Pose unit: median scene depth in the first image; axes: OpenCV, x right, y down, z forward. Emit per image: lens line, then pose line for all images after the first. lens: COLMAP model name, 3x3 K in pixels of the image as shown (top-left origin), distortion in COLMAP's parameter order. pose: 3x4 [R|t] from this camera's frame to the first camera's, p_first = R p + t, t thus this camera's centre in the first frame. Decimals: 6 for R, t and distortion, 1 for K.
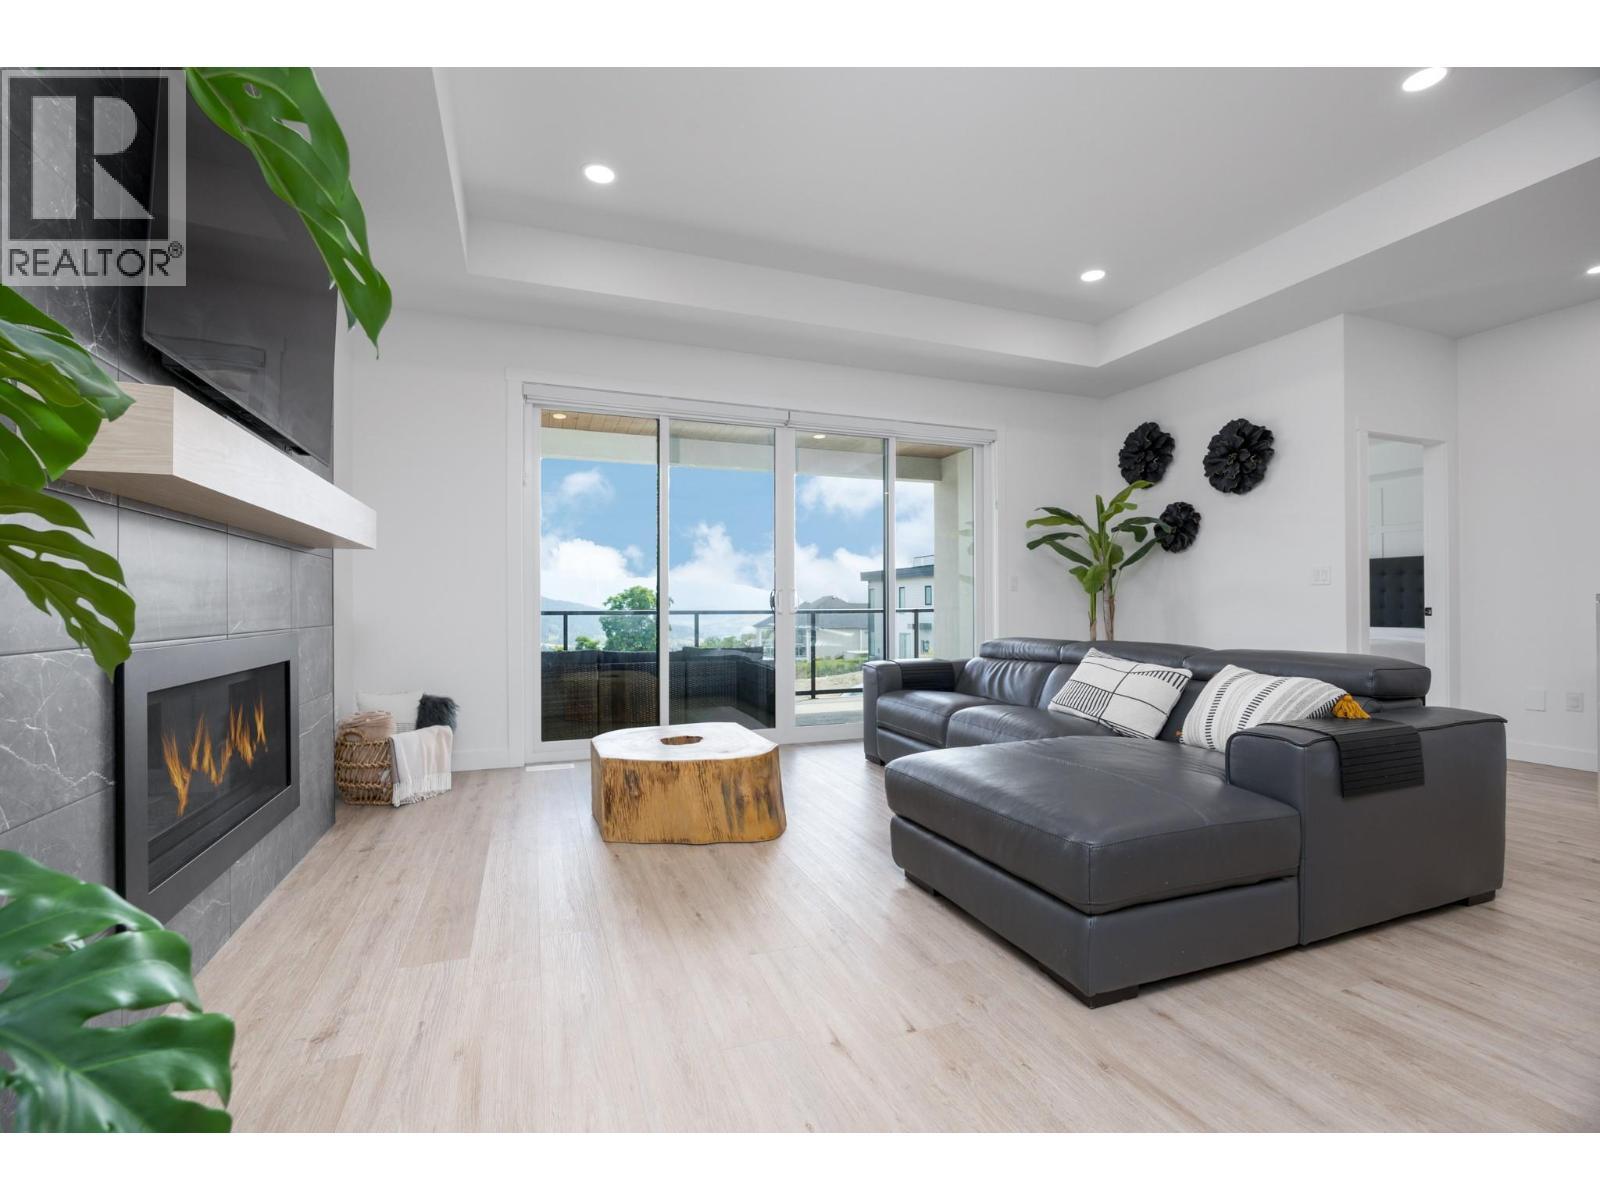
lens RADIAL K [[702.5, 0, 800.0], [0, 702.5, 600.0], [0, 0, 1]] dist [-0.018473, -0.000259]
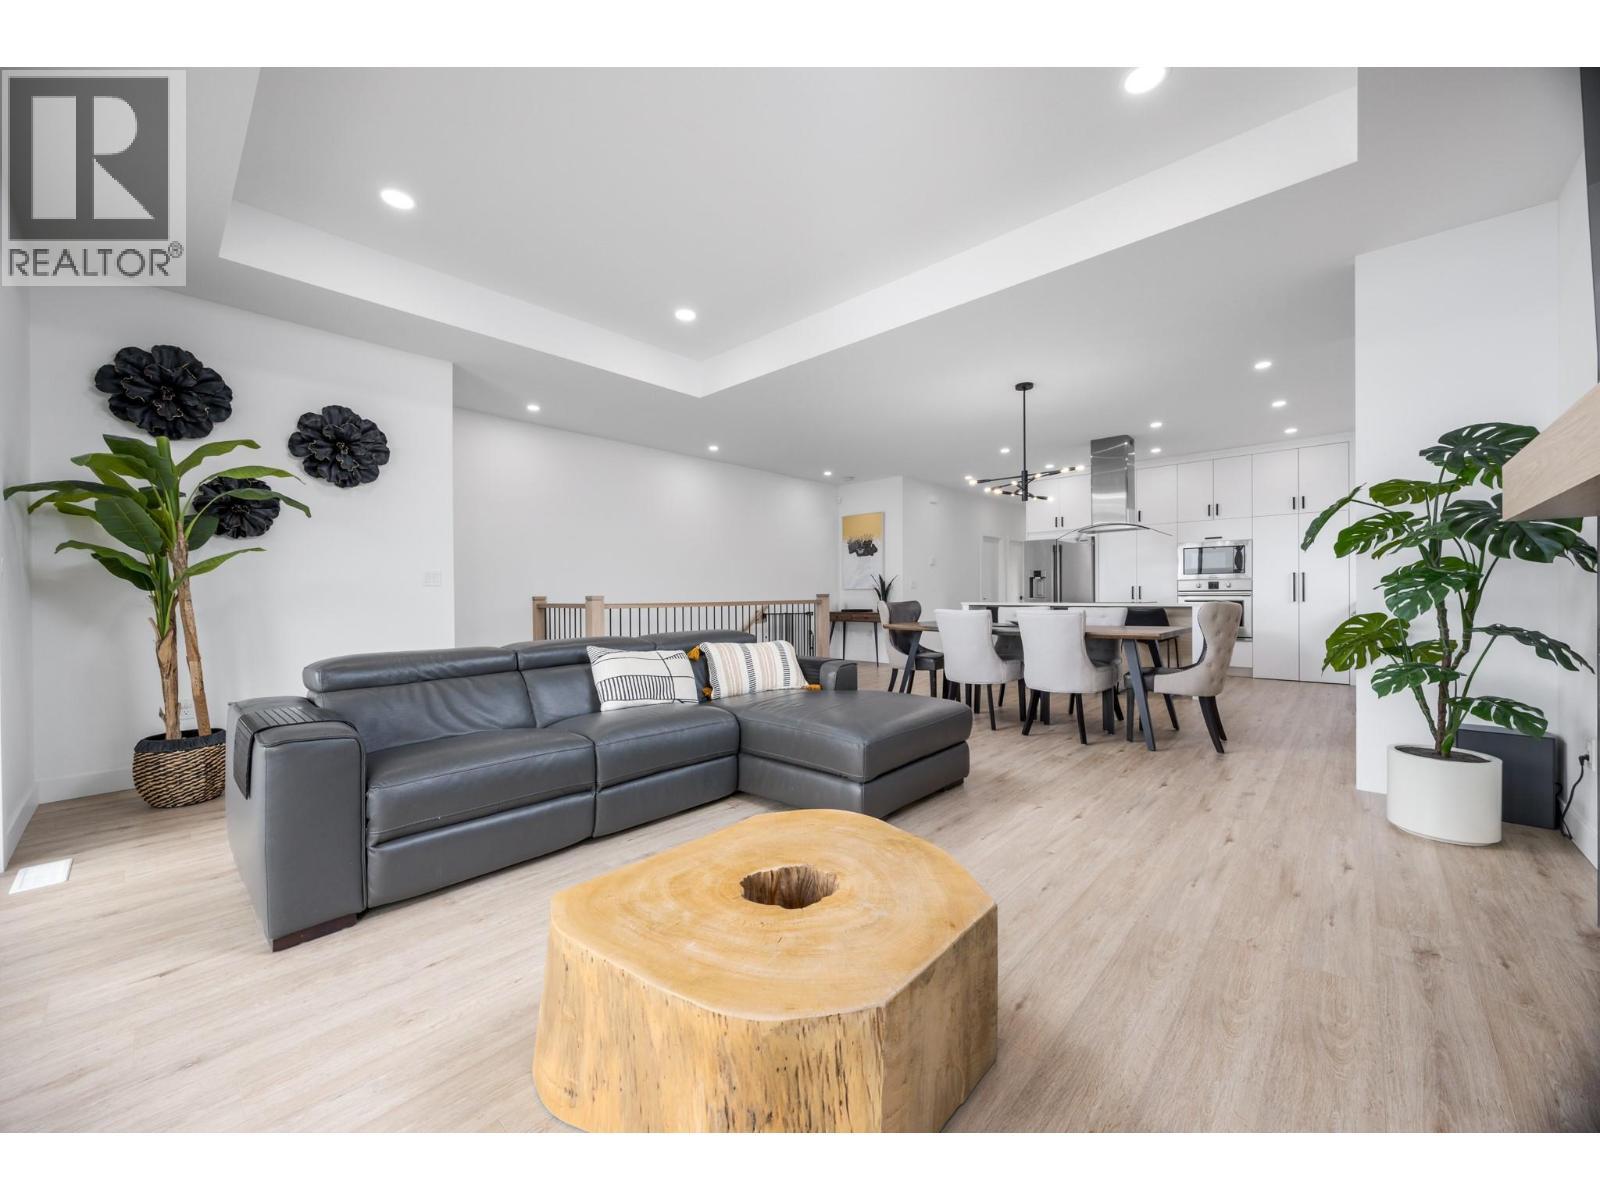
lens RADIAL K [[628.2, 0, 800.0], [0, 628.2, 600.0], [0, 0, 1]] dist [-0.000849, -0.000028]
pose [[-0.443713, 0.004686, 0.896157, -0.416918], [0.005149, 0.999983, -0.002679, 0.003934], [-0.896154, 0.003426, -0.443730, 0.864977]]
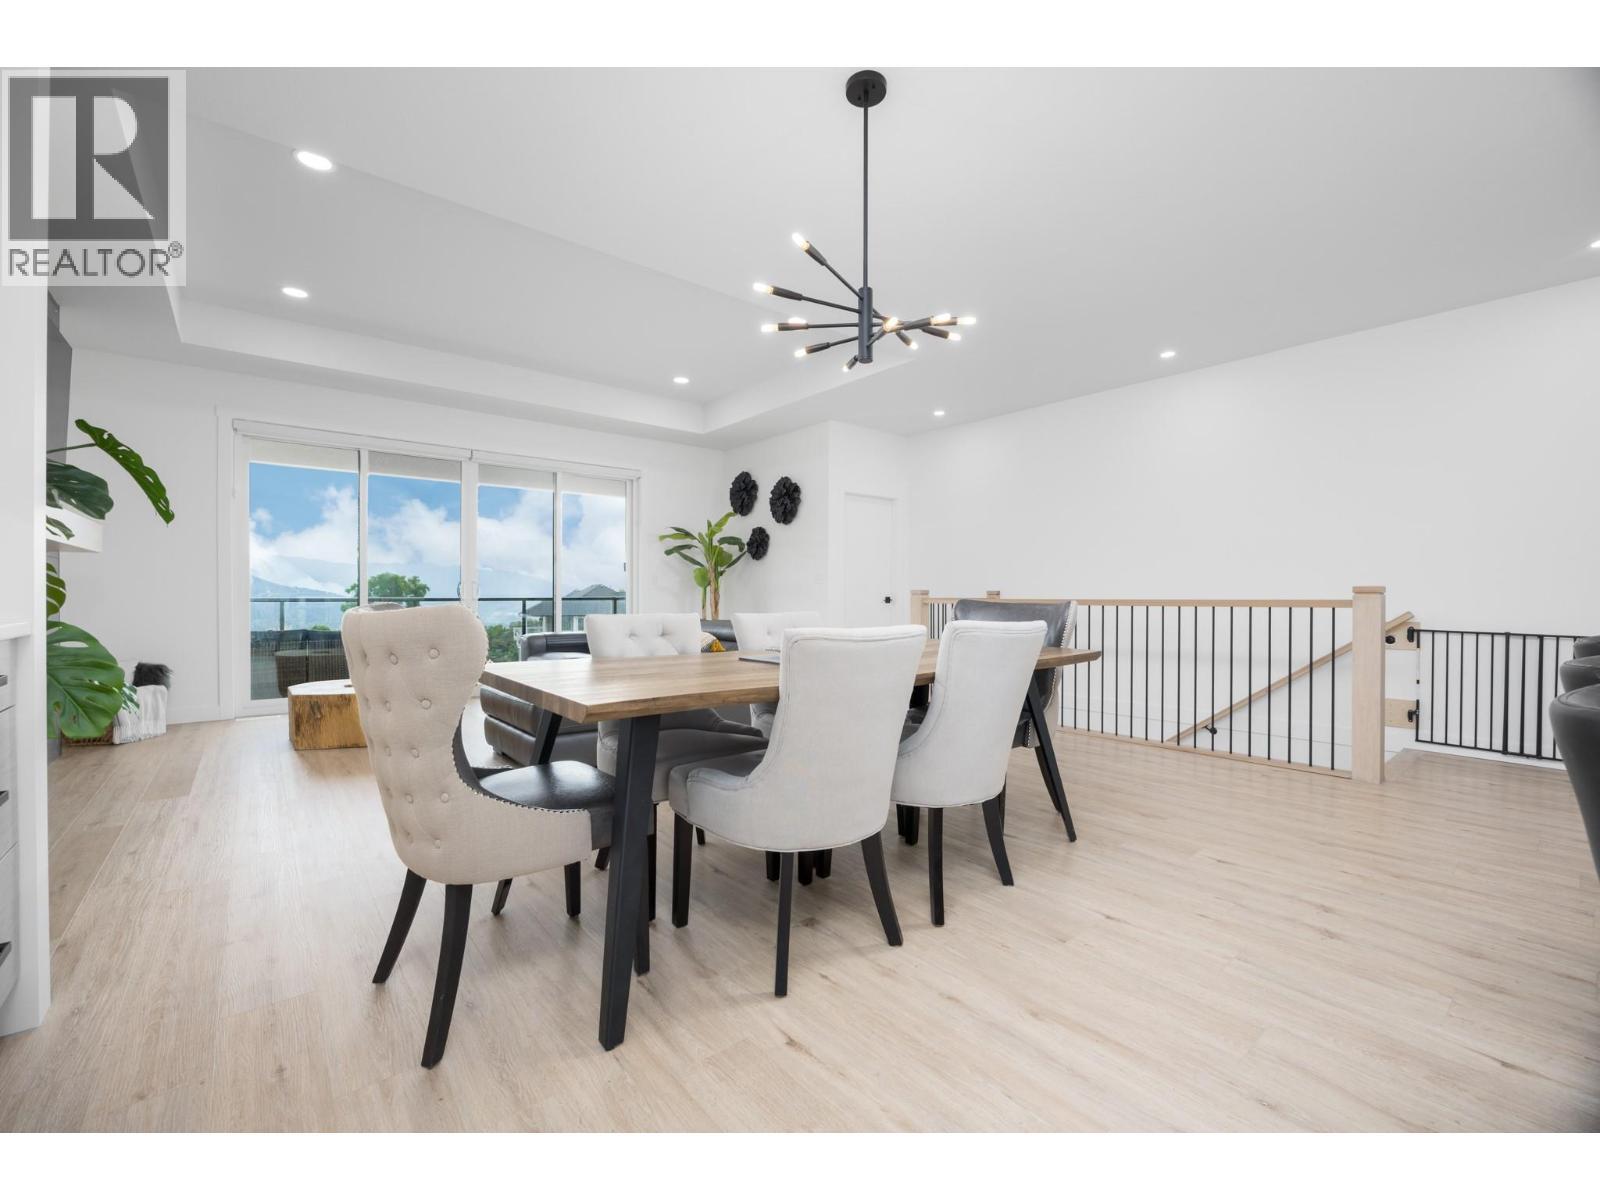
lens RADIAL K [[669.3, 0, 800.0], [0, 669.3, 600.0], [0, 0, 1]] dist [-0.014057, 0.000071]
pose [[0.949389, 0.003868, 0.314078, 0.201446], [-0.008724, 0.999863, 0.014056, -0.004859], [-0.313981, -0.016085, 0.949293, -0.459784]]
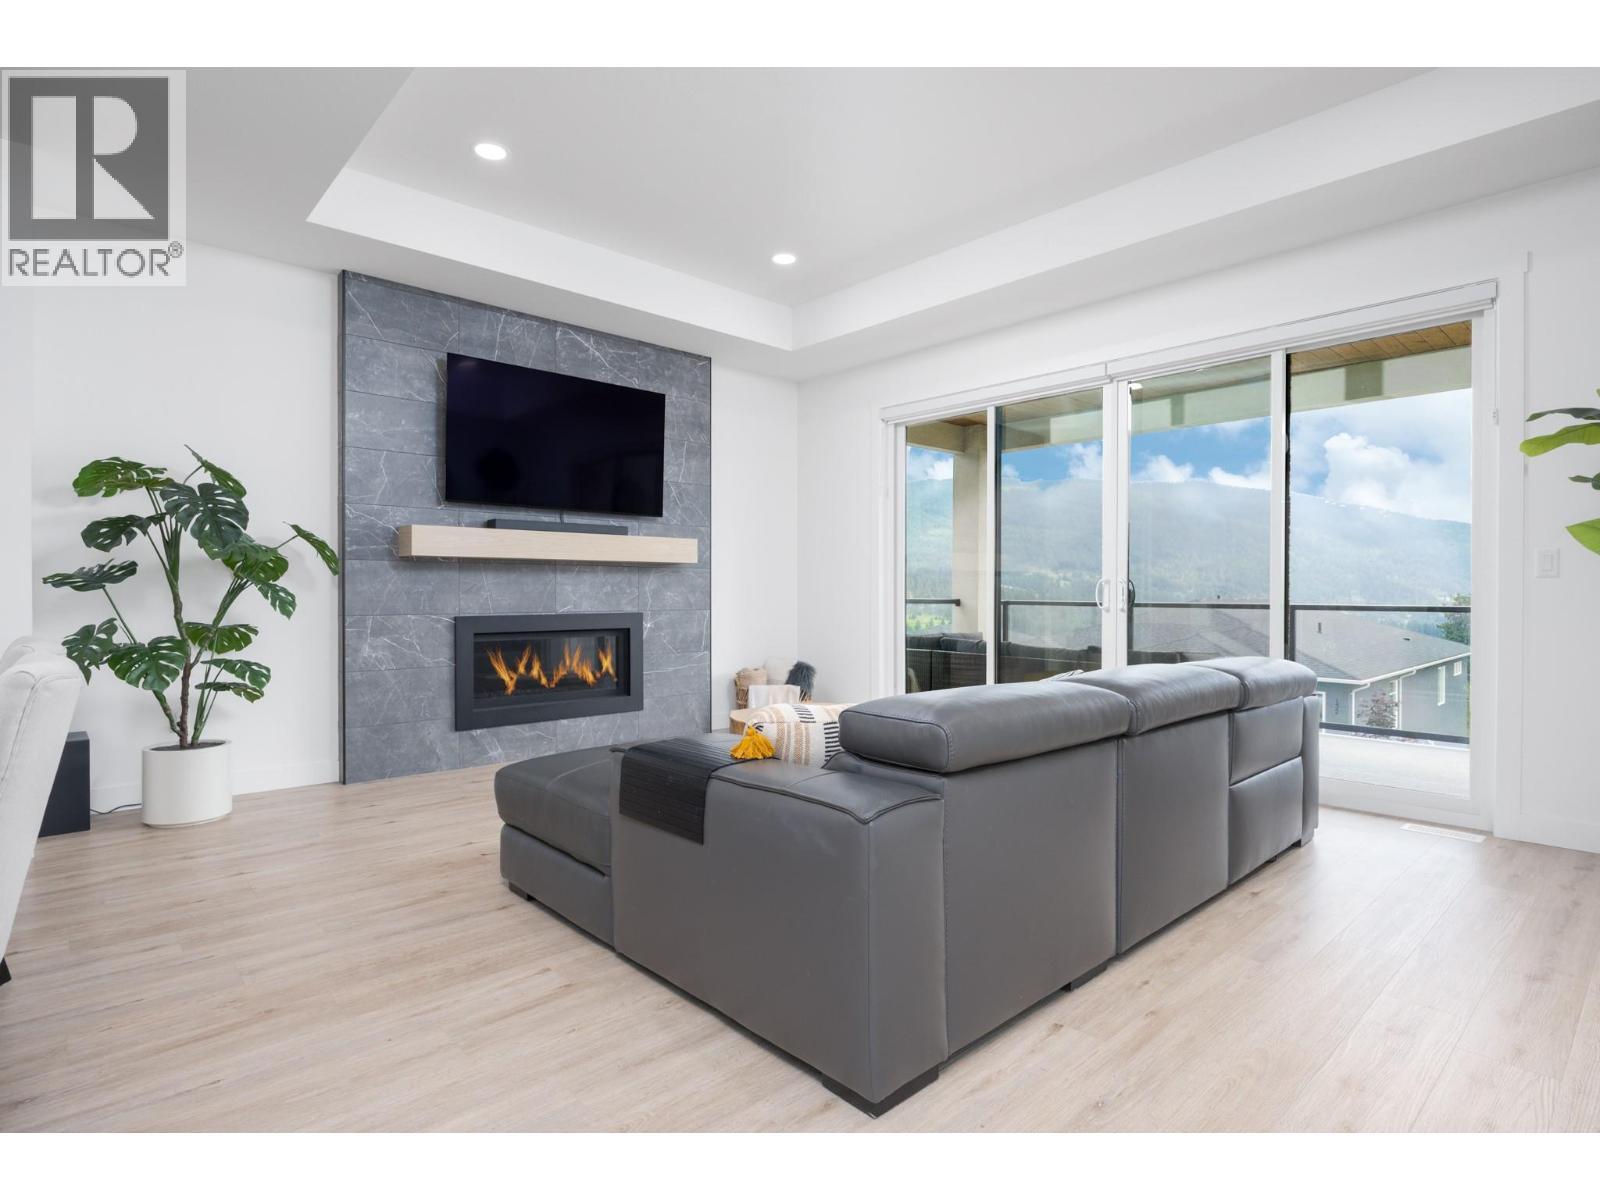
lens RADIAL K [[843.1, 0, 800.0], [0, 843.1, 600.0], [0, 0, 1]] dist [0.001226, 0.000348]
pose [[0.371693, 0.005425, -0.928340, 0.821517], [0.001286, 0.999979, 0.006358, -0.003551], [0.928355, -0.003557, 0.371678, 0.337405]]
